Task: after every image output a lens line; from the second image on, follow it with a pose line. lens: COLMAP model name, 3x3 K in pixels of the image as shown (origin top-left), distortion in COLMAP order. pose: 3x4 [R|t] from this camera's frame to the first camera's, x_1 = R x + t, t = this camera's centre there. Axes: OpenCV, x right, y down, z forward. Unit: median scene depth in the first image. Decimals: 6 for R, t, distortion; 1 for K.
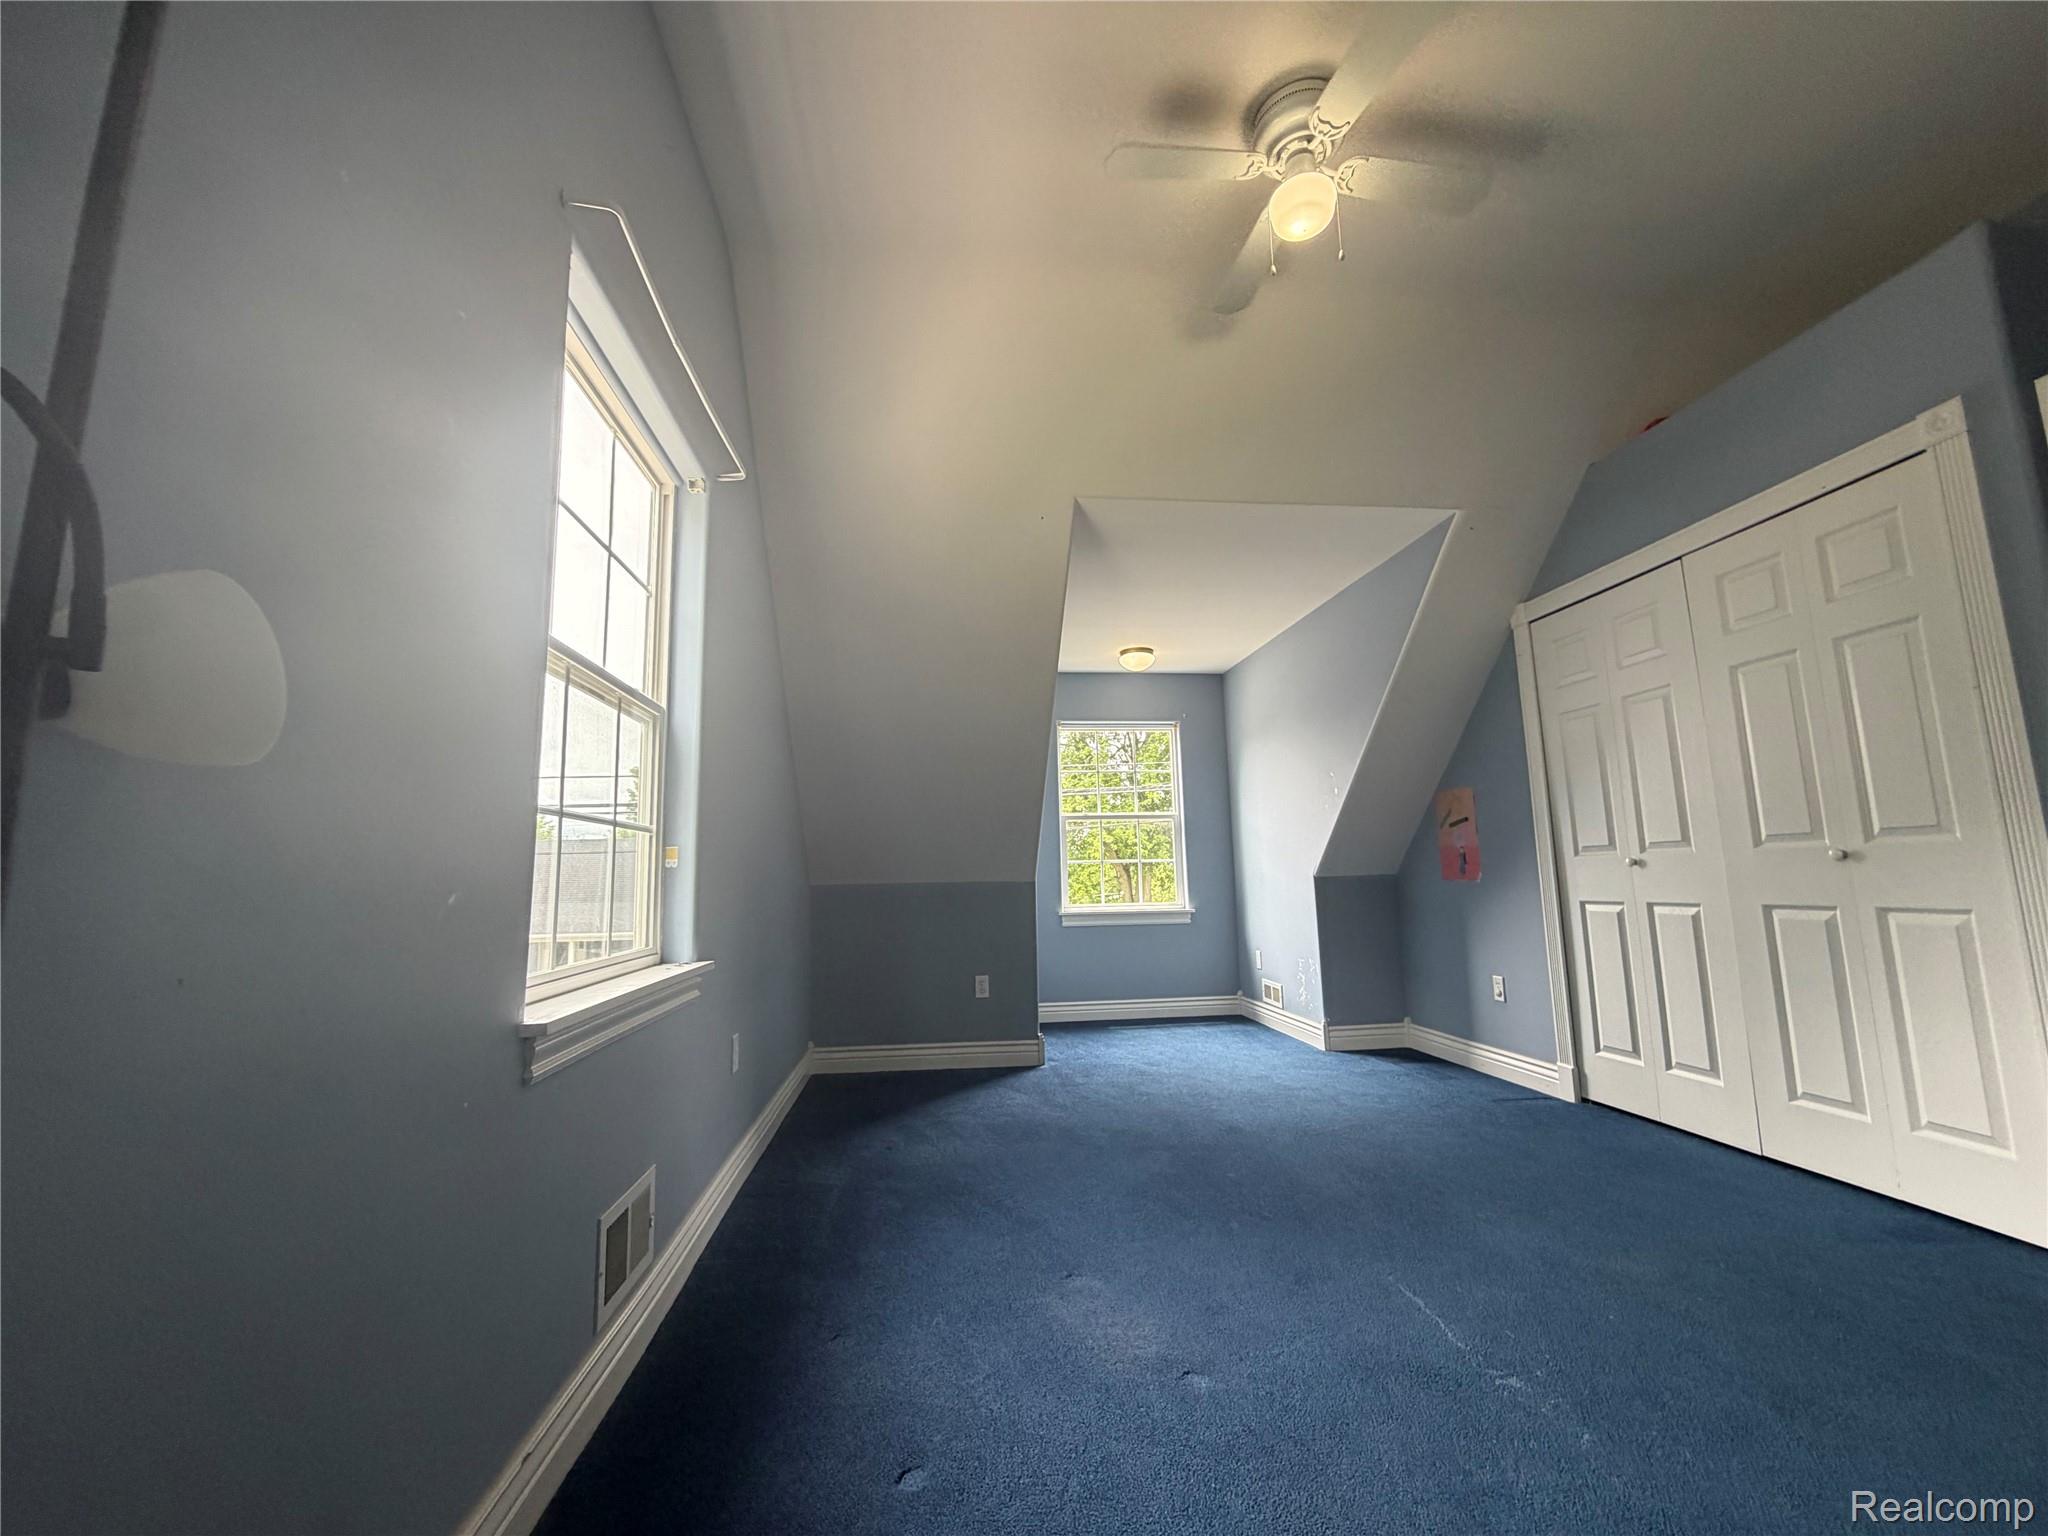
lens RADIAL K [[817.0, 0, 1017.4], [0, 817.0, 754.3], [0, 0, 1]] dist [-0.000394, -0.000357]
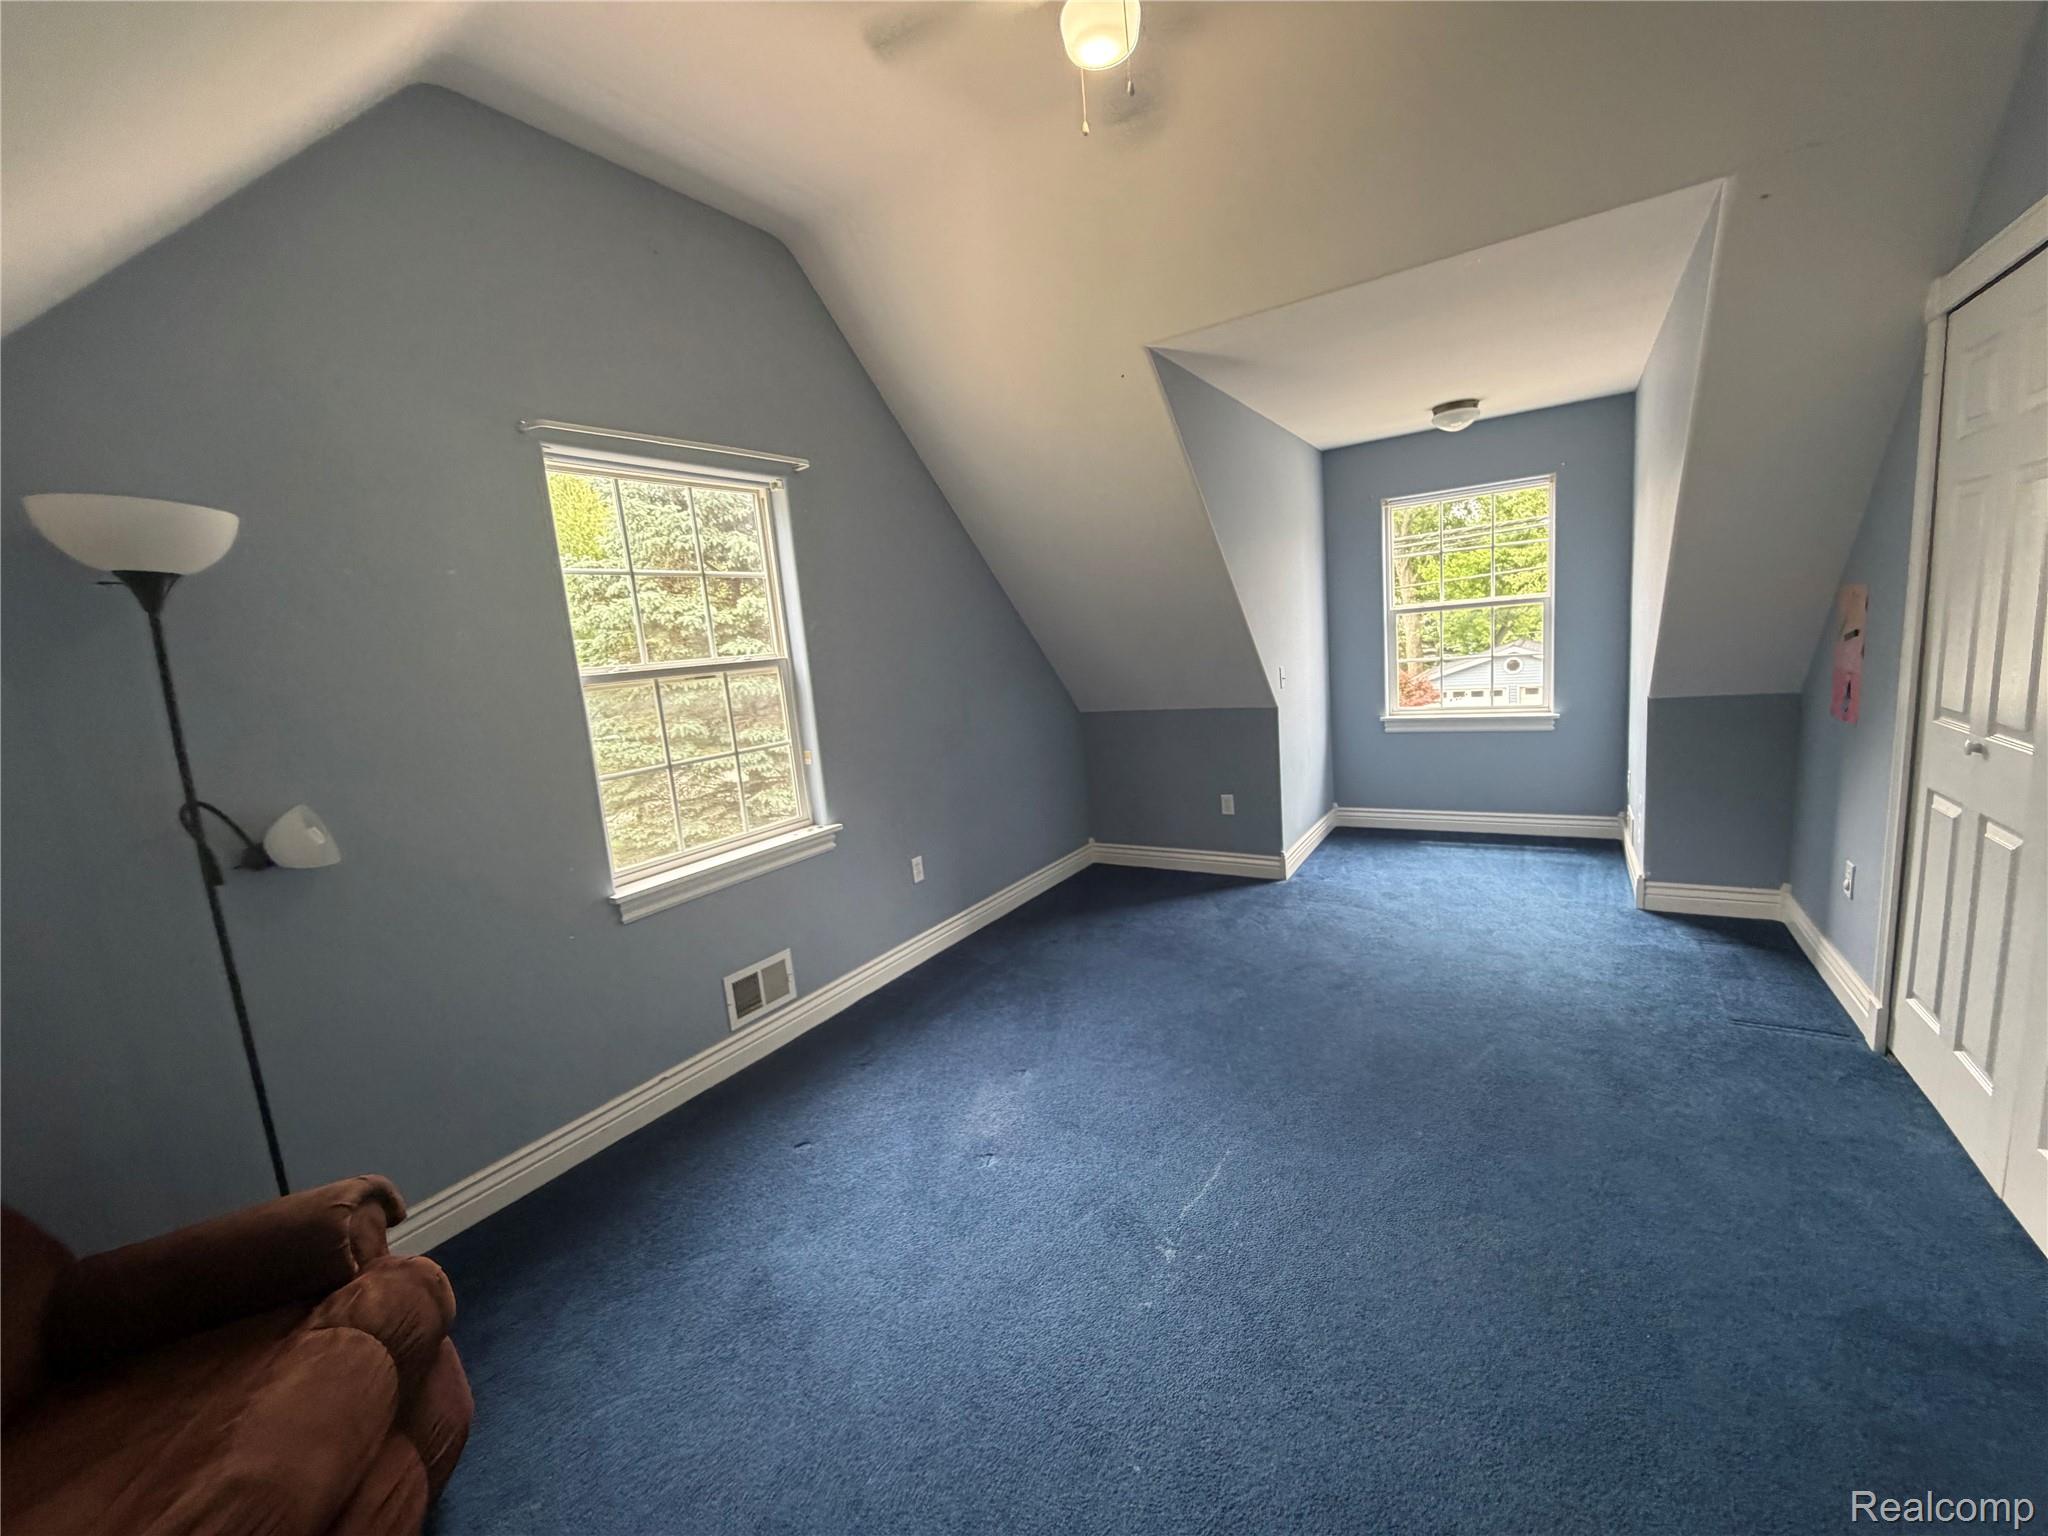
lens RADIAL K [[817.0, 0, 1018.9], [0, 817.0, 770.0], [0, 0, 1]] dist [-0.000394, -0.000357]
pose [[0.779872, 0.049851, -0.623951, 0.542901], [0.165576, 0.944886, 0.282444, -0.141334], [0.603643, -0.323581, 0.728636, 0.091738]]
